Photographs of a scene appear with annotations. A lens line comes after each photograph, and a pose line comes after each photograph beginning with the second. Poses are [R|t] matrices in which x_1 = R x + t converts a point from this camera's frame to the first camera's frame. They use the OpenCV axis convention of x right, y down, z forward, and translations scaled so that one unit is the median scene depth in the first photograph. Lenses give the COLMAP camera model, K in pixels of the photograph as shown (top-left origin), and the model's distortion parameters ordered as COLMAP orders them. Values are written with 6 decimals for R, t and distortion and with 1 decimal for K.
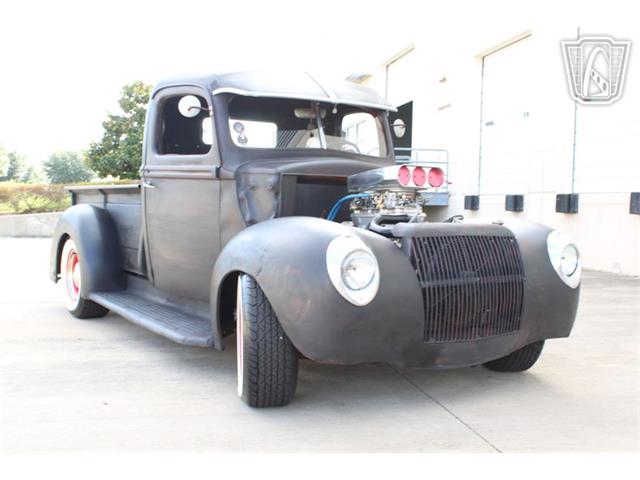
lens RADIAL K [[731.5, 0, 312.7], [0, 731.5, 237.8], [0, 0, 1]] dist [-0.073296, 0.035309]
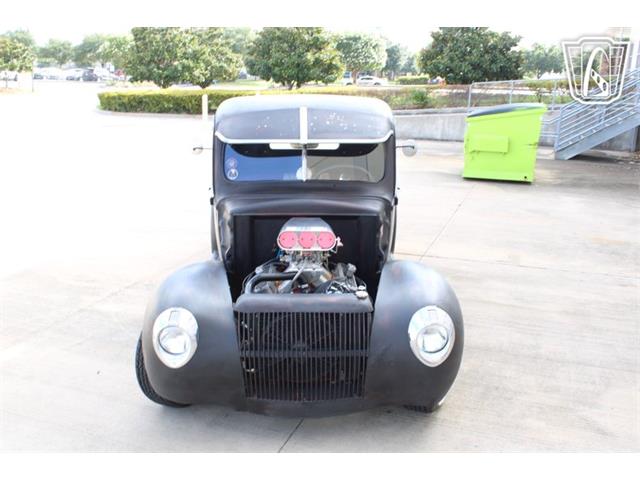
lens RADIAL K [[593.8, 0, 320.0], [0, 593.8, 240.0], [0, 0, 1]] dist [-0.090215, 0.017649]
pose [[0.857580, 0.129091, -0.497887, 0.476406], [-0.017927, 0.974906, 0.221895, -0.220895], [0.514038, -0.181367, 0.838374, 0.199244]]
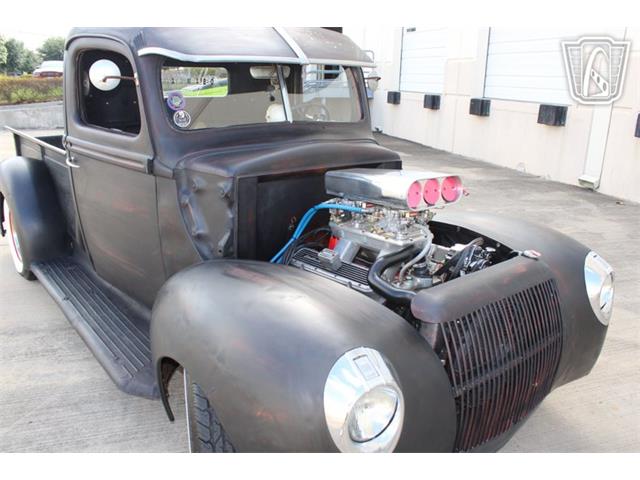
lens RADIAL K [[538.8, 0, 320.0], [0, 538.8, 240.0], [0, 0, 1]] dist [-0.166408, 0.168021]
pose [[0.993684, -0.031651, 0.107659, -0.016306], [0.004064, 0.968919, 0.247345, -0.130377], [-0.112141, -0.245345, 0.962928, 0.385456]]
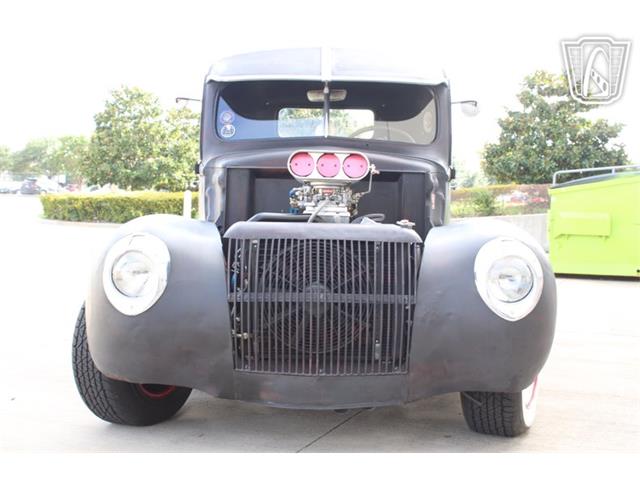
lens RADIAL K [[840.5, 0, 320.0], [0, 840.5, 240.0], [0, 0, 1]] dist [-0.046597, 0.002870]
pose [[0.841603, 0.024120, -0.539558, 0.492424], [-0.032734, 0.999444, -0.006381, 0.001918], [0.539104, 0.023032, 0.841924, 0.178926]]
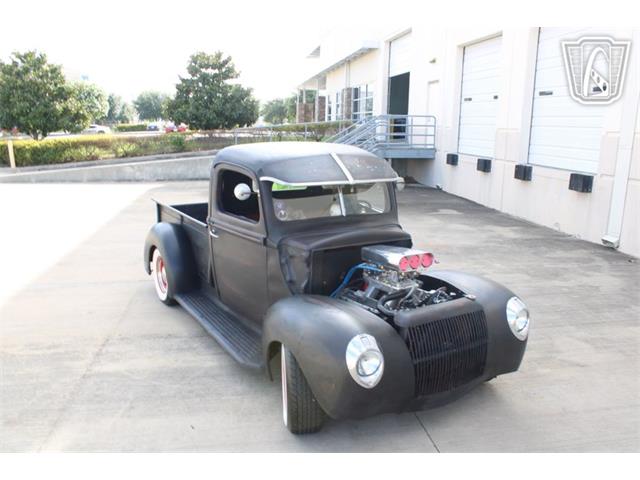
lens RADIAL K [[538.8, 0, 320.0], [0, 538.8, 240.0], [0, 0, 1]] dist [-0.166408, 0.168021]
pose [[0.999702, -0.000101, -0.024411, -0.003617], [0.004147, 0.986157, 0.165764, -0.223237], [0.024056, -0.165816, 0.985863, 0.022756]]
